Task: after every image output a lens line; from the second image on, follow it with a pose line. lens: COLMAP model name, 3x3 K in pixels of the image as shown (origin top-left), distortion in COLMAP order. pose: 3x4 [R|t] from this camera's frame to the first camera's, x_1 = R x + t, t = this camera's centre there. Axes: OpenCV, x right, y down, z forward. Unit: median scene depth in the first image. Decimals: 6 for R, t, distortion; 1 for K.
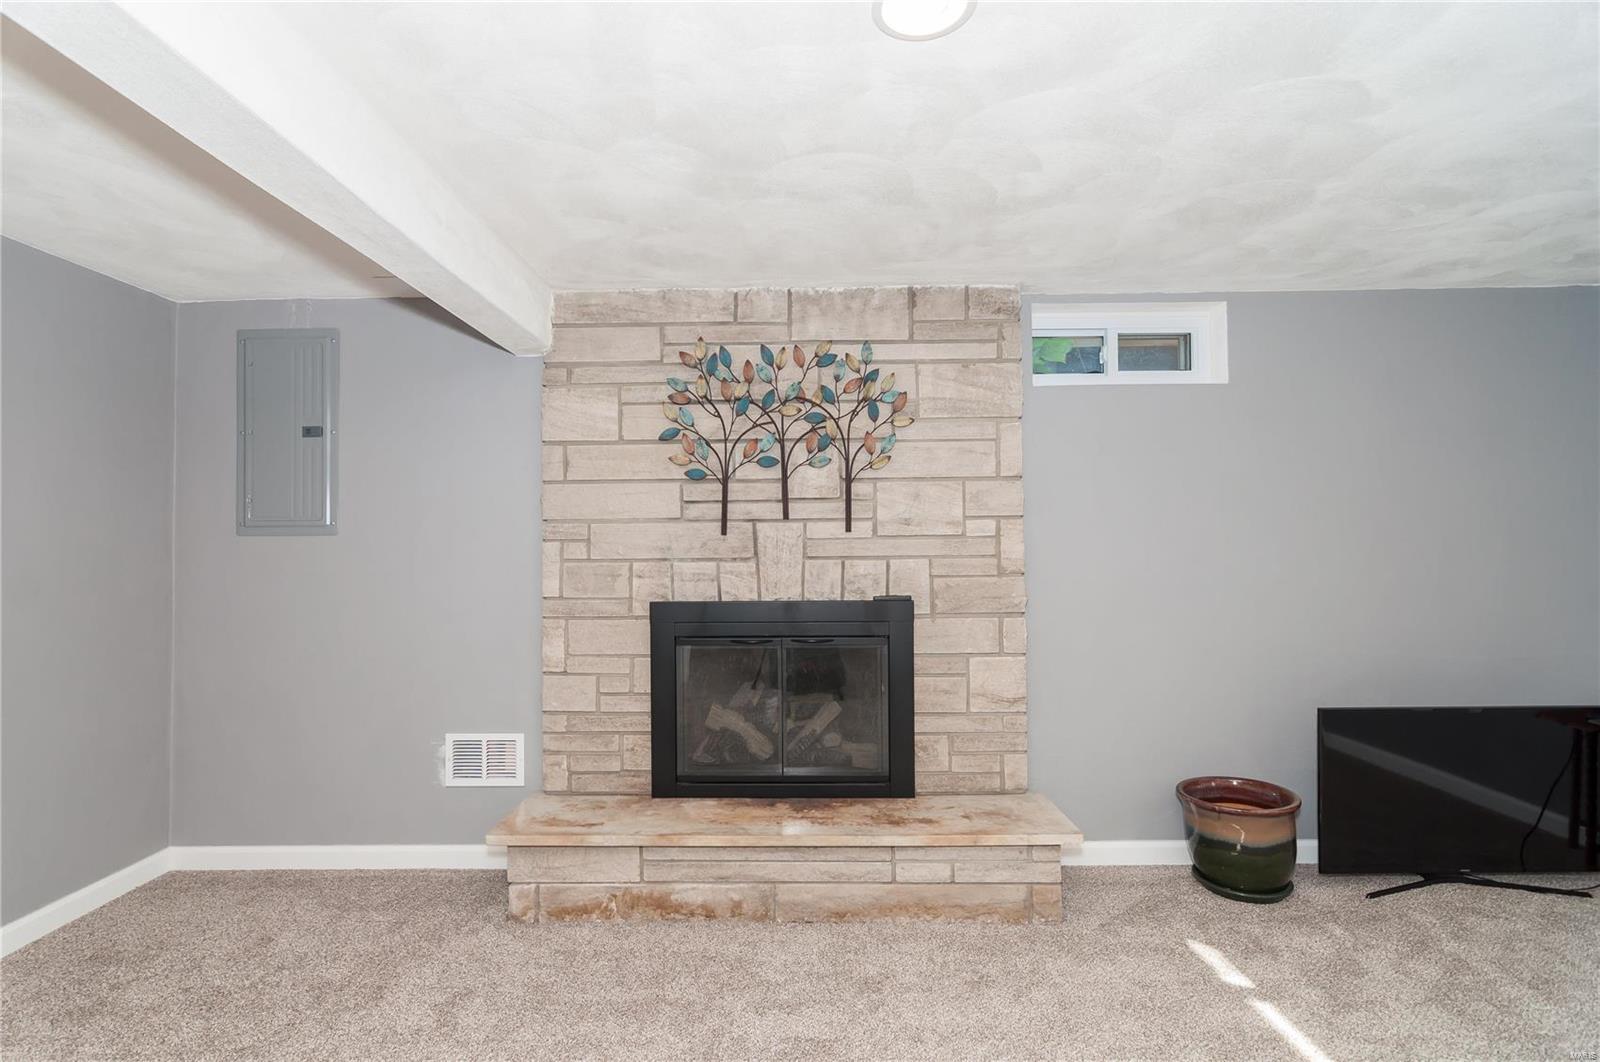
lens RADIAL K [[757.6, 0, 790.8], [0, 757.6, 535.4], [0, 0, 1]] dist [-0.000143, 0.007309]
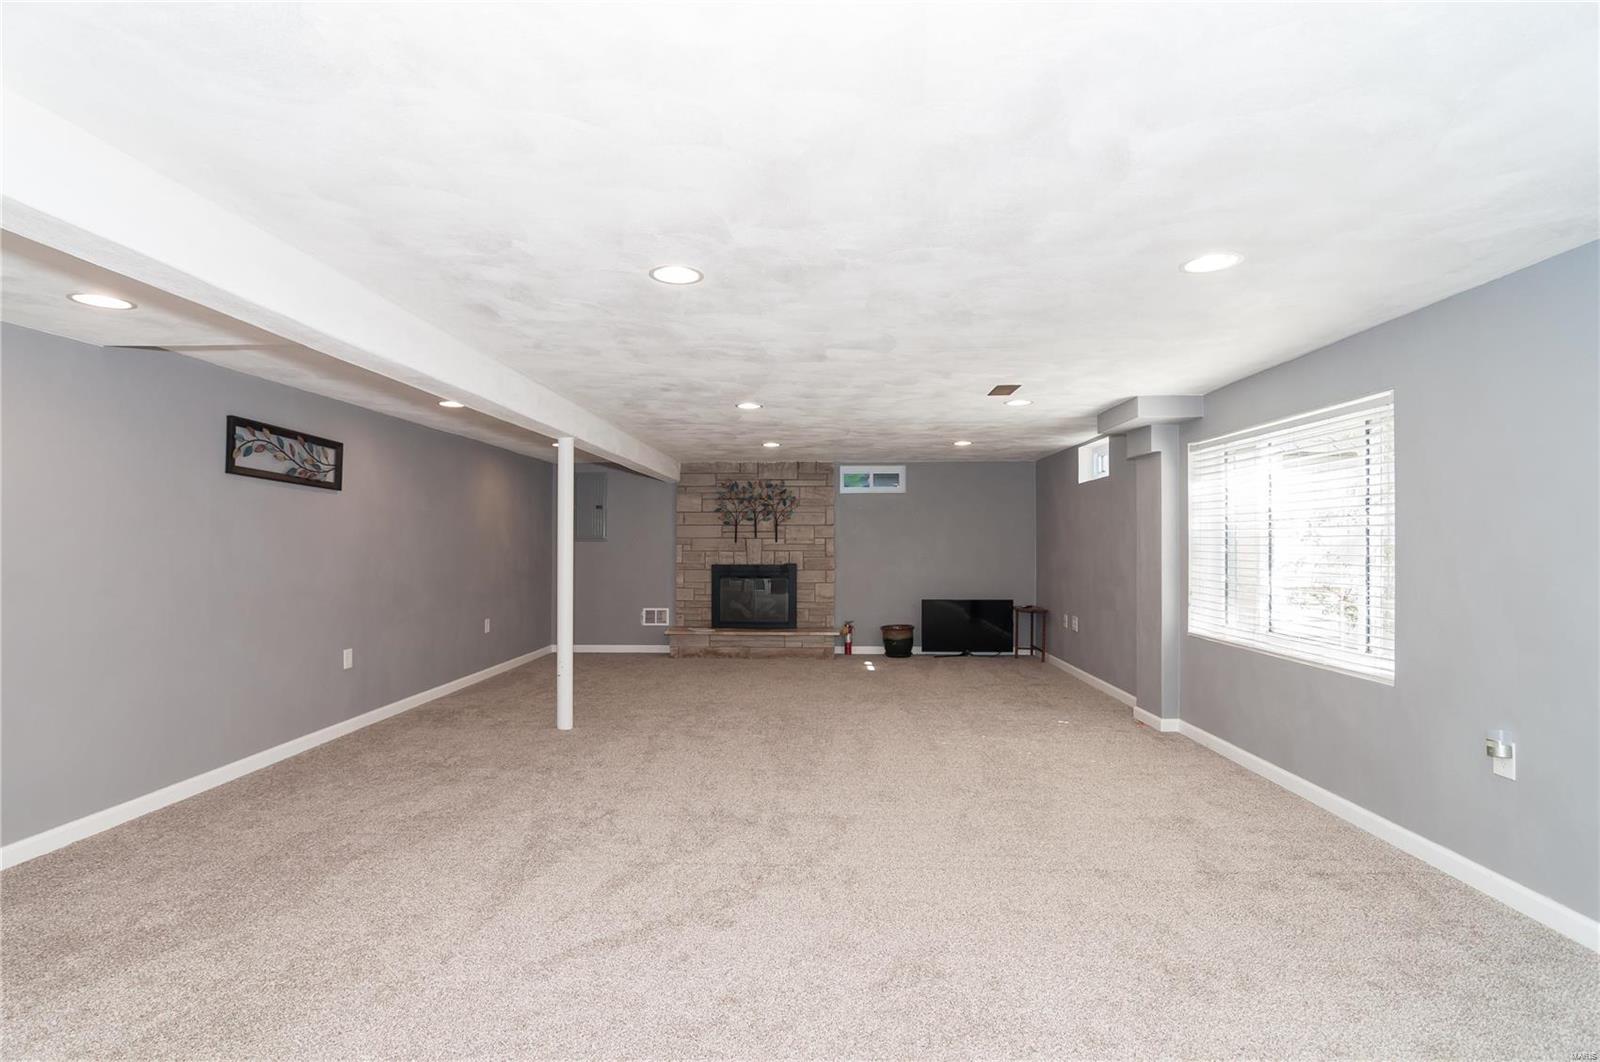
lens RADIAL K [[757.6, 0, 790.8], [0, 757.6, 535.4], [0, 0, 1]] dist [-0.000143, 0.007309]
pose [[0.999238, 0.007251, -0.038358, 0.250776], [-0.007270, 0.999974, -0.000358, -0.031303], [0.038355, 0.000637, 0.999264, -2.044118]]
